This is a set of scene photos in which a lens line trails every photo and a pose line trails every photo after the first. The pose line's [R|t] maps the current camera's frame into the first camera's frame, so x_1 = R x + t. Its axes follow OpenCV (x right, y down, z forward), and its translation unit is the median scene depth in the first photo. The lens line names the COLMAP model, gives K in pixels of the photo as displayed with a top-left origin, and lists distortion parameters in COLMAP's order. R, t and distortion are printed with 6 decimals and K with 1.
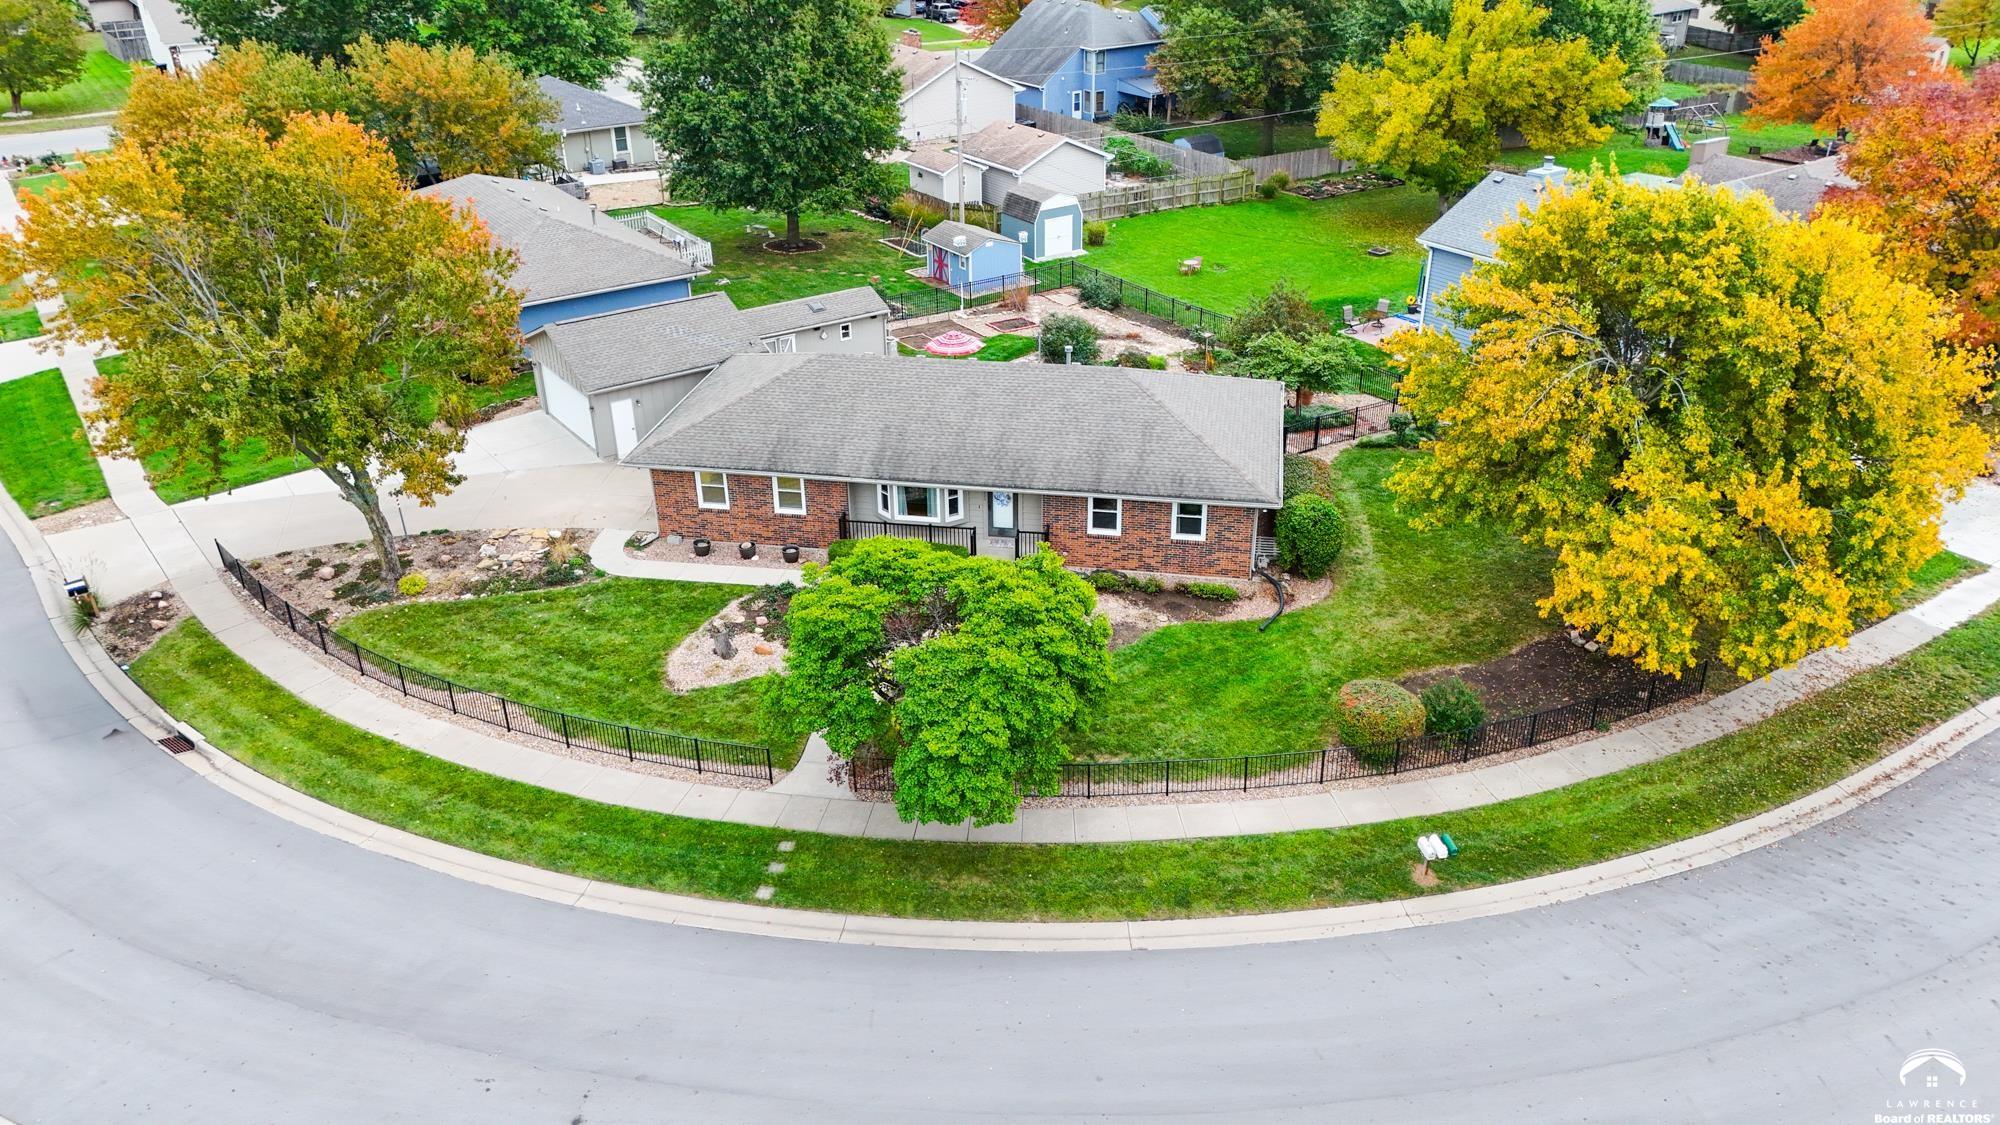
lens RADIAL K [[1456.3, 0, 1010.2], [0, 1456.3, 559.9], [0, 0, 1]] dist [0.090346, -0.092891]
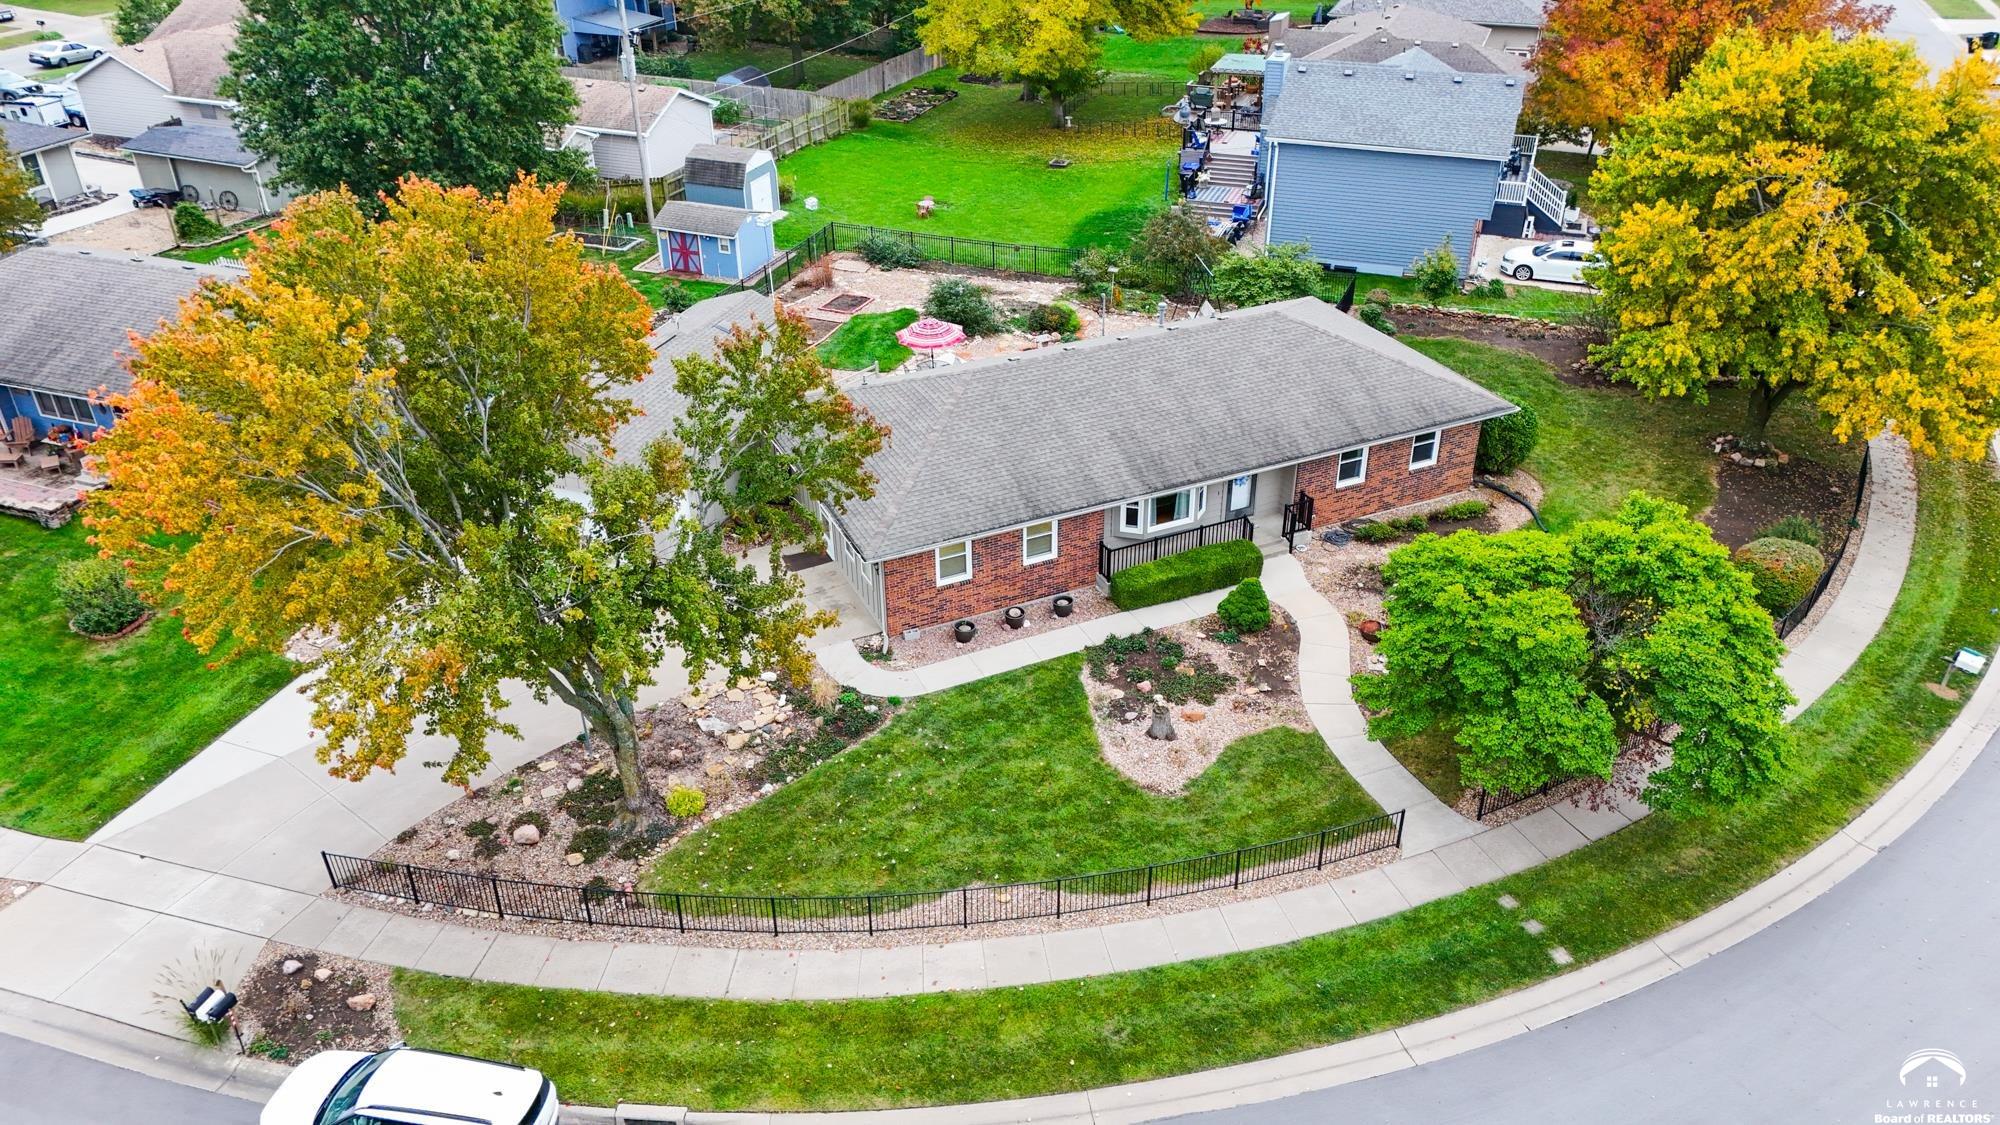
lens RADIAL K [[1456.3, 0, 1010.2], [0, 1456.3, 559.9], [0, 0, 1]] dist [0.090346, -0.092891]
pose [[0.824329, -0.287445, 0.487706, -0.570503], [0.261090, 0.957446, 0.123003, -0.139428], [-0.502309, 0.025940, 0.864299, 0.278000]]
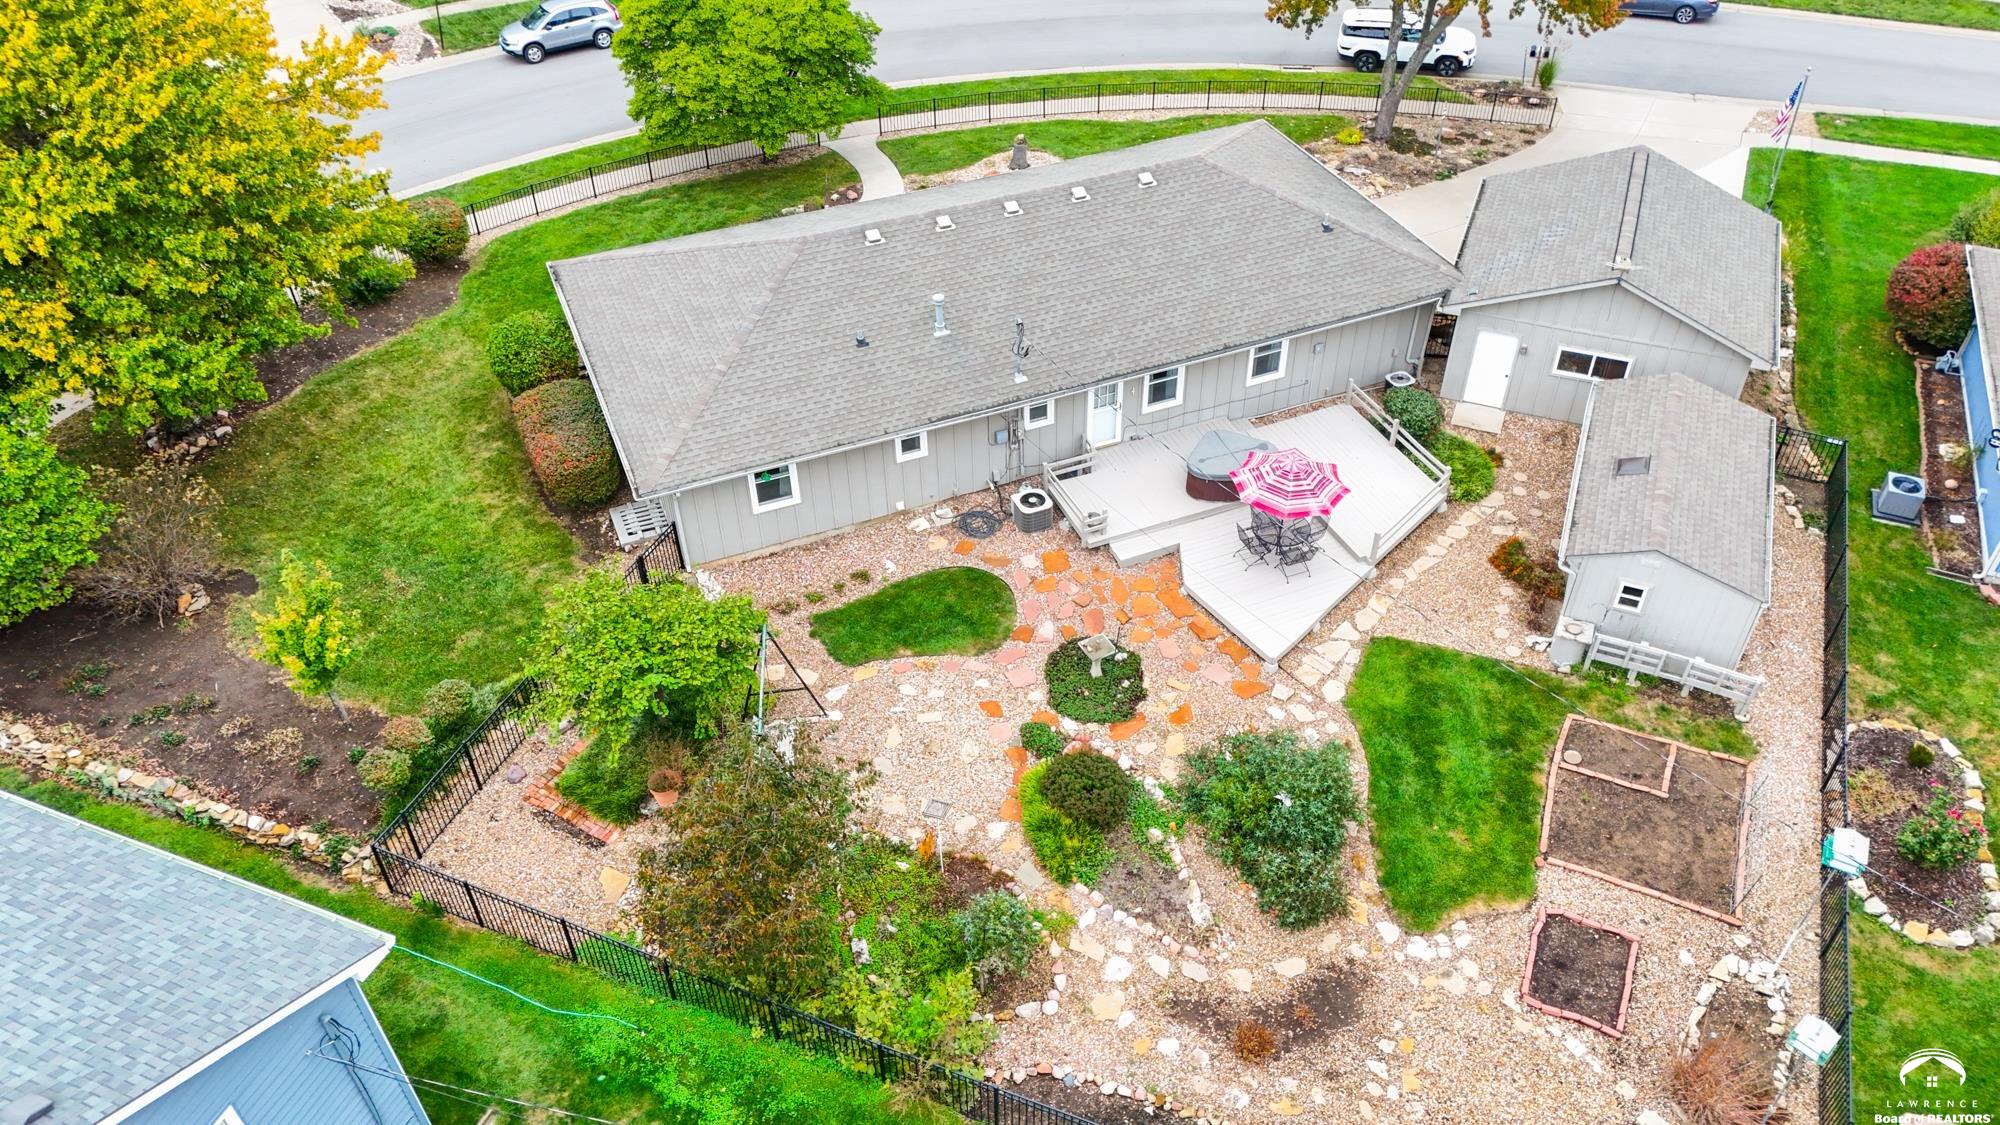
lens RADIAL K [[1456.3, 0, 1010.2], [0, 1456.3, 559.9], [0, 0, 1]] dist [0.090346, -0.092891]
pose [[-0.843958, 0.362000, -0.395843, 0.329820], [-0.233321, 0.416747, 0.878569, -0.711476], [0.483008, 0.833833, -0.267255, 1.375289]]
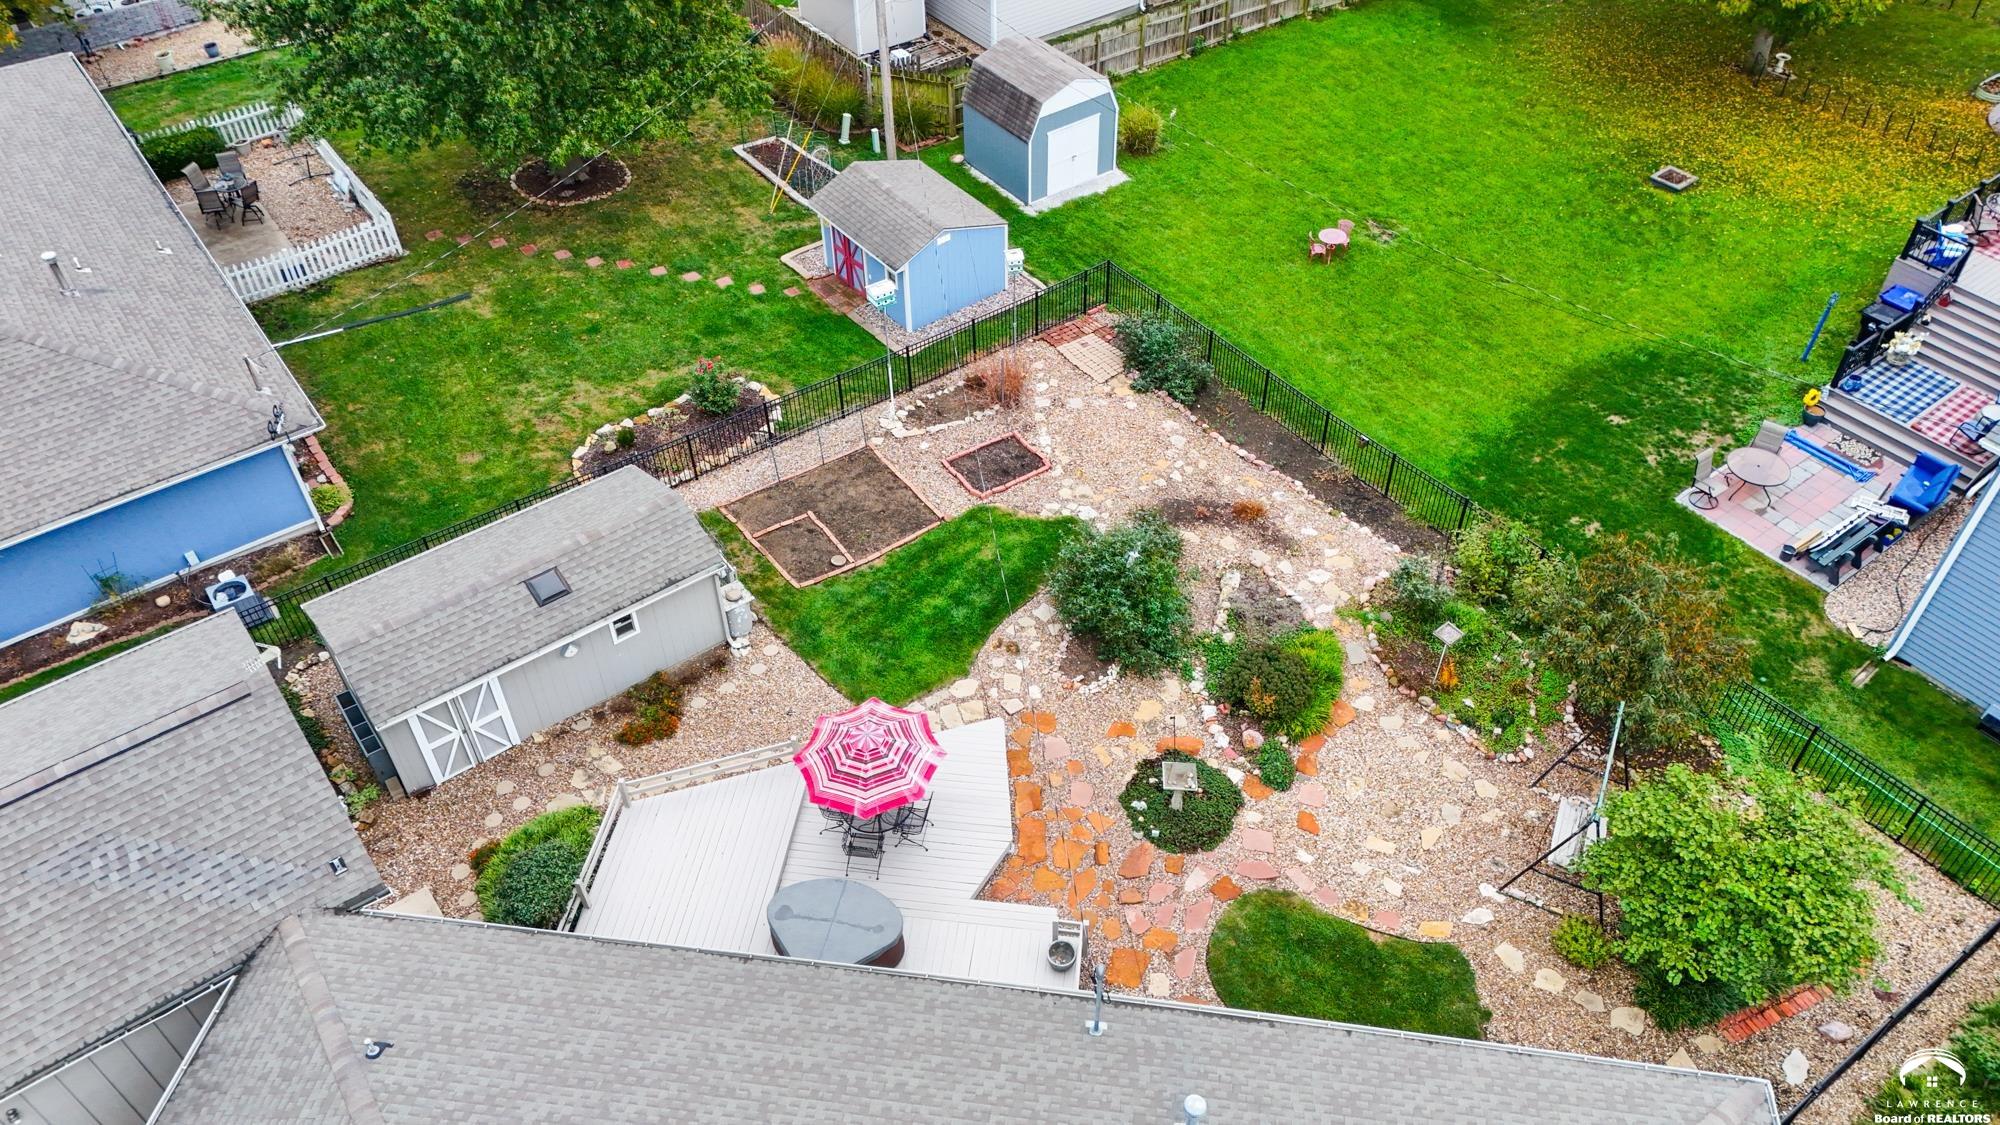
lens RADIAL K [[1456.3, 0, 1010.2], [0, 1456.3, 559.9], [0, 0, 1]] dist [0.090346, -0.092891]
pose [[0.999539, -0.021713, 0.021211, -0.006837], [0.014902, 0.959803, 0.280277, -0.388476], [-0.026444, -0.279832, 0.959685, 0.762804]]
